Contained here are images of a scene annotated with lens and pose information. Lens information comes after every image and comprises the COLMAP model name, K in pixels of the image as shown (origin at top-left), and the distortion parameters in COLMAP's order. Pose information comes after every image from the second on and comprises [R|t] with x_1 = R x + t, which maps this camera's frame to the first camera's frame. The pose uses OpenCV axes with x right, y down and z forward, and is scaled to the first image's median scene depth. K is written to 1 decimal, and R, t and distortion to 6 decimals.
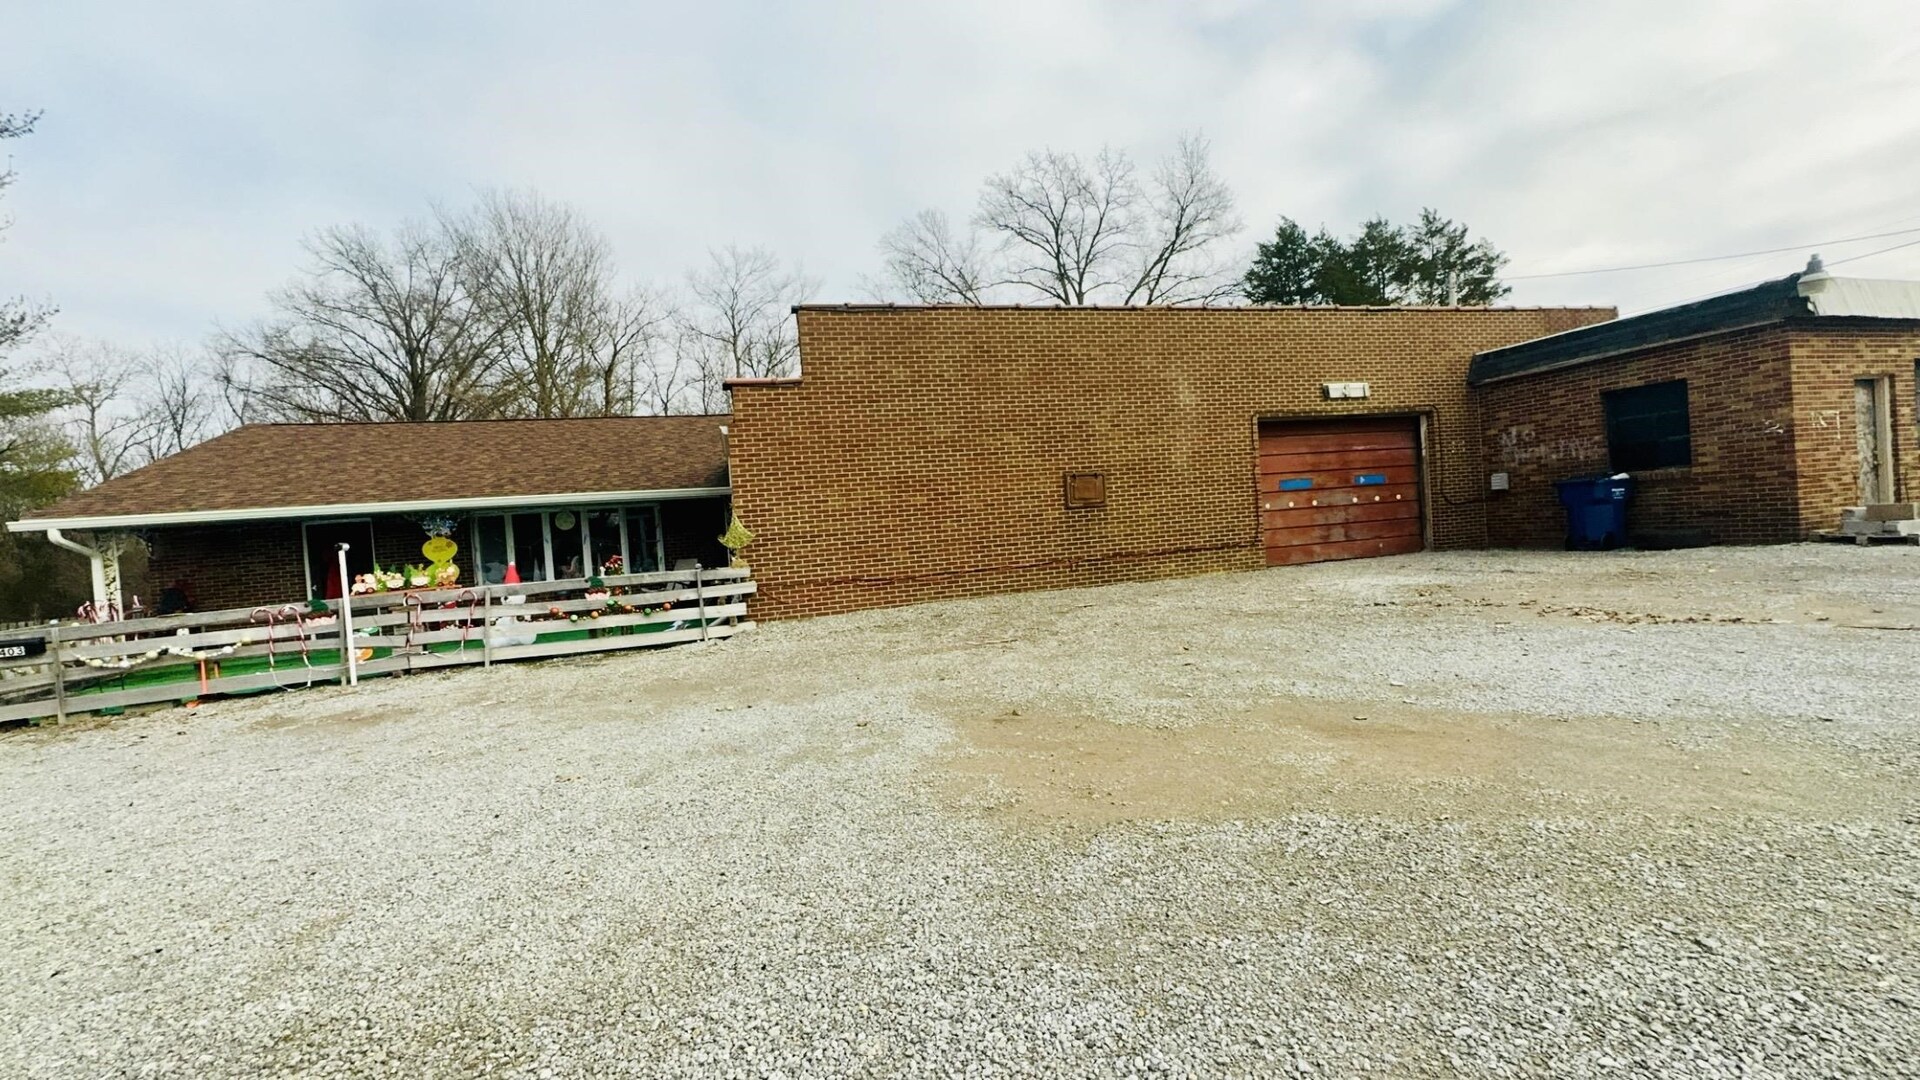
lens RADIAL K [[796.7, 0, 960.0], [0, 796.7, 540.0], [0, 0, 1]] dist [-0.002013, -0.000189]
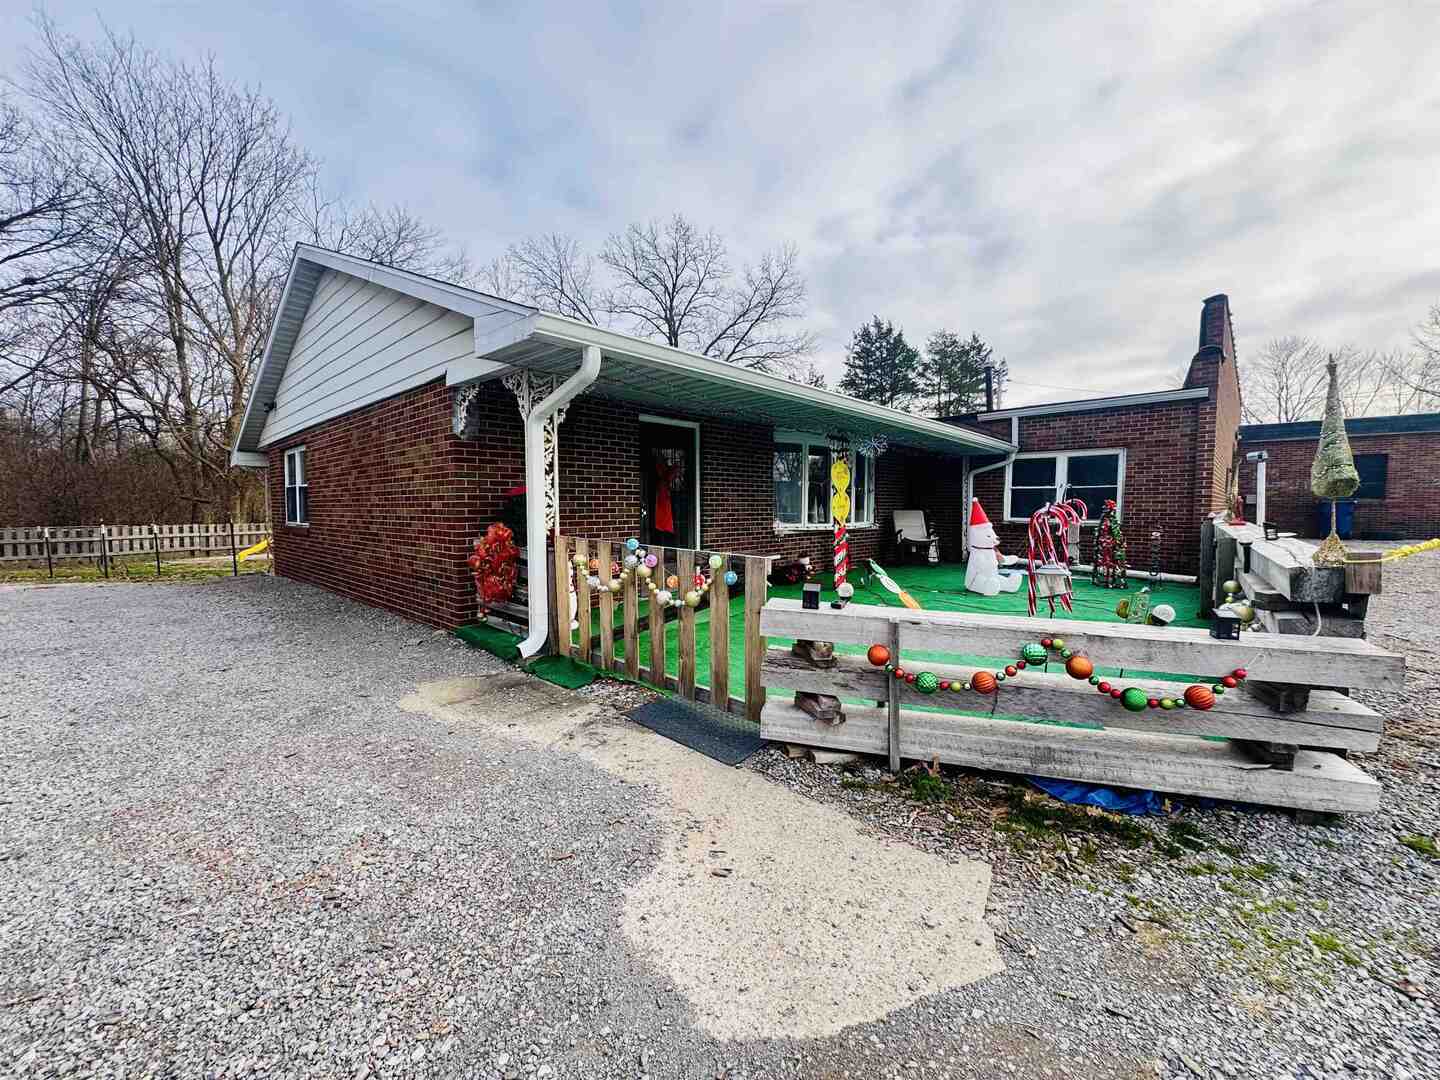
lens RADIAL K [[572.5, 0, 718.4], [0, 572.5, 540.0], [0, 0, 1]] dist [-0.001304, 0.000261]
pose [[0.854751, 0.044955, 0.517088, -1.113286], [-0.055255, 0.998462, 0.004532, 0.085608], [-0.516089, -0.032446, 0.855920, 0.592112]]
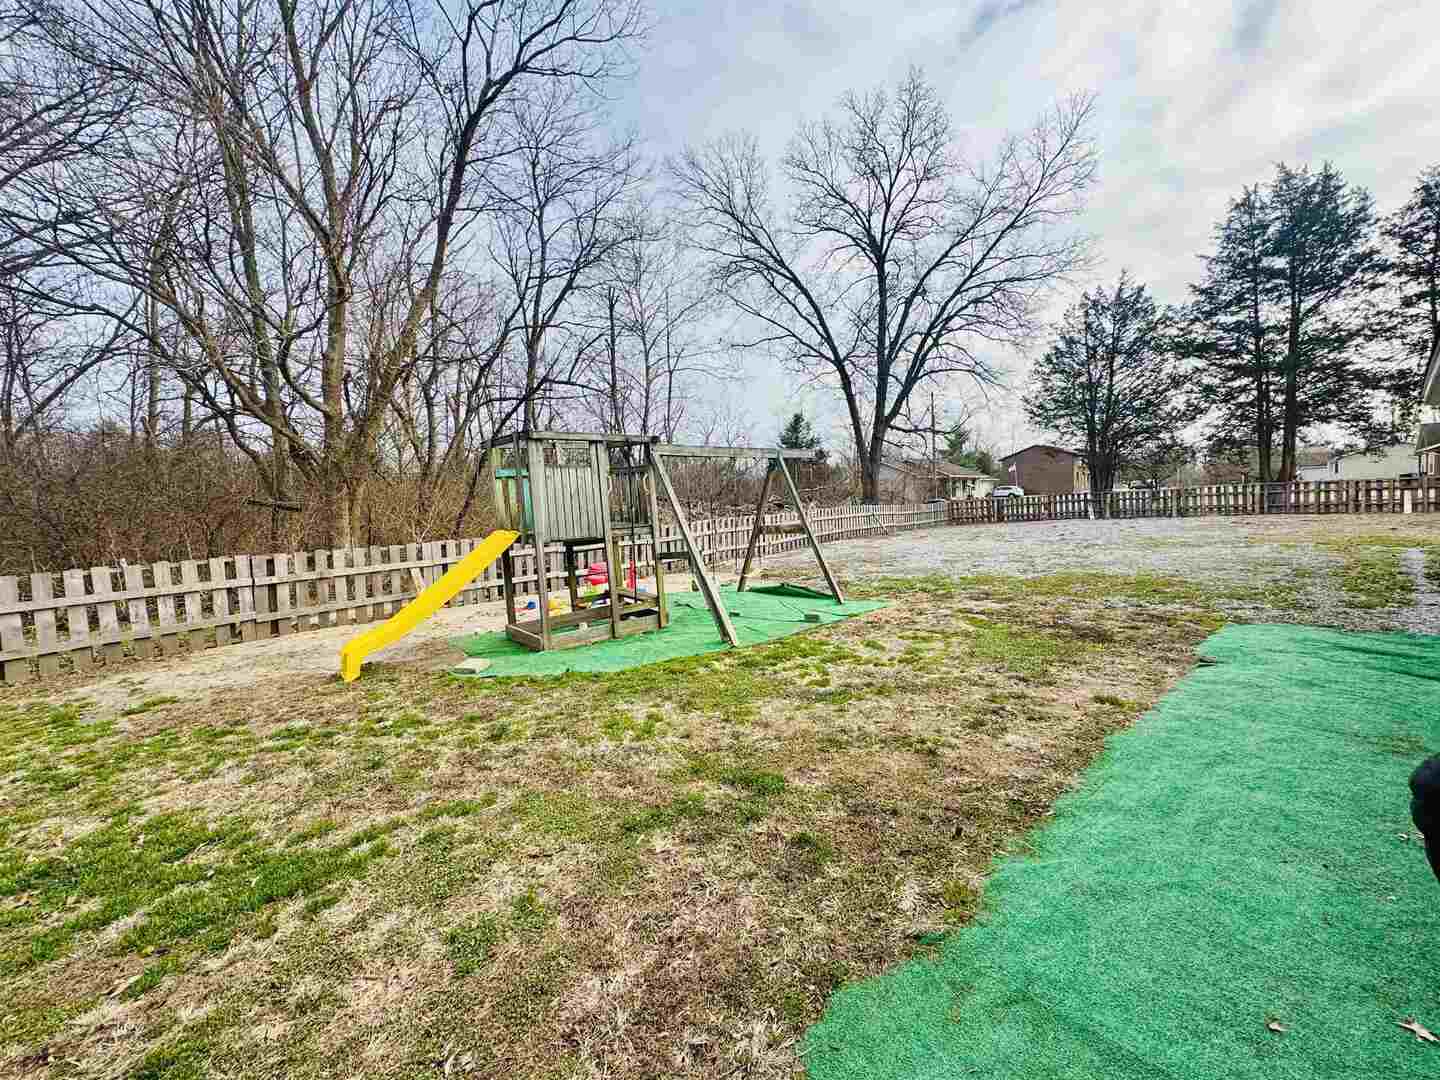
lens RADIAL K [[572.5, 0, 718.4], [0, 572.5, 540.0], [0, 0, 1]] dist [-0.001304, 0.000261]
pose [[0.917499, 0.006731, 0.397681, -1.293559], [-0.009336, 0.999946, 0.004614, 0.103718], [-0.397629, -0.007946, 0.917512, 1.827454]]
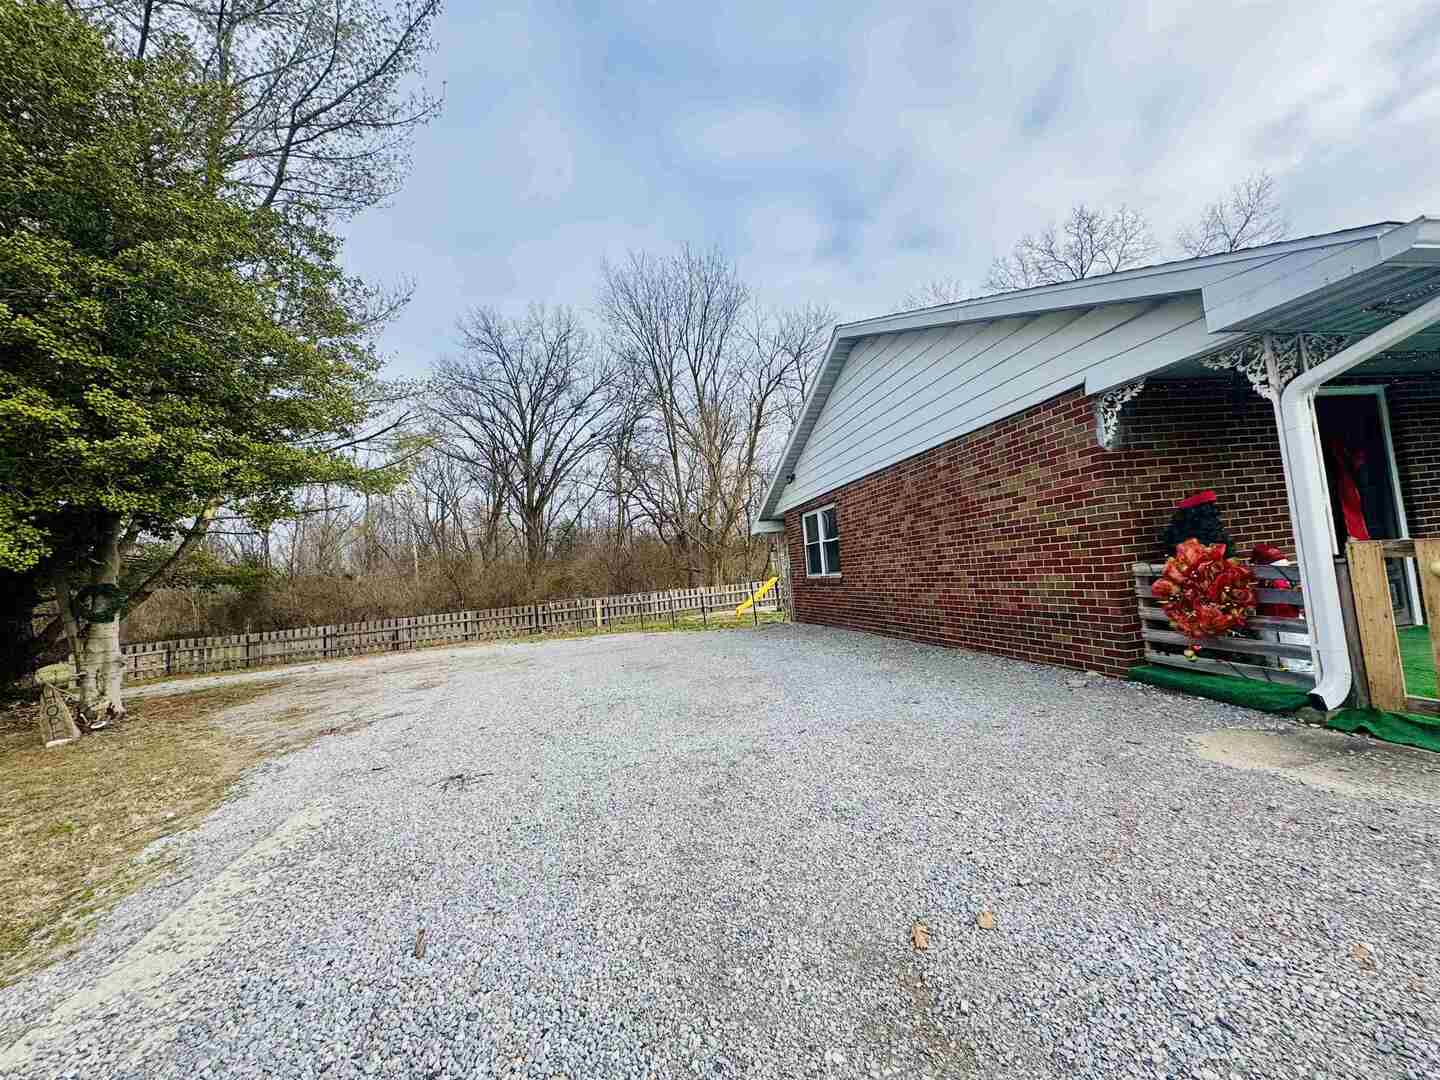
lens RADIAL K [[572.5, 0, 718.4], [0, 572.5, 540.0], [0, 0, 1]] dist [-0.001304, 0.000261]
pose [[0.995555, -0.019910, -0.092058, -1.276028], [0.013452, 0.997439, -0.070246, 0.103795], [0.093221, 0.068695, 0.993273, 0.663633]]
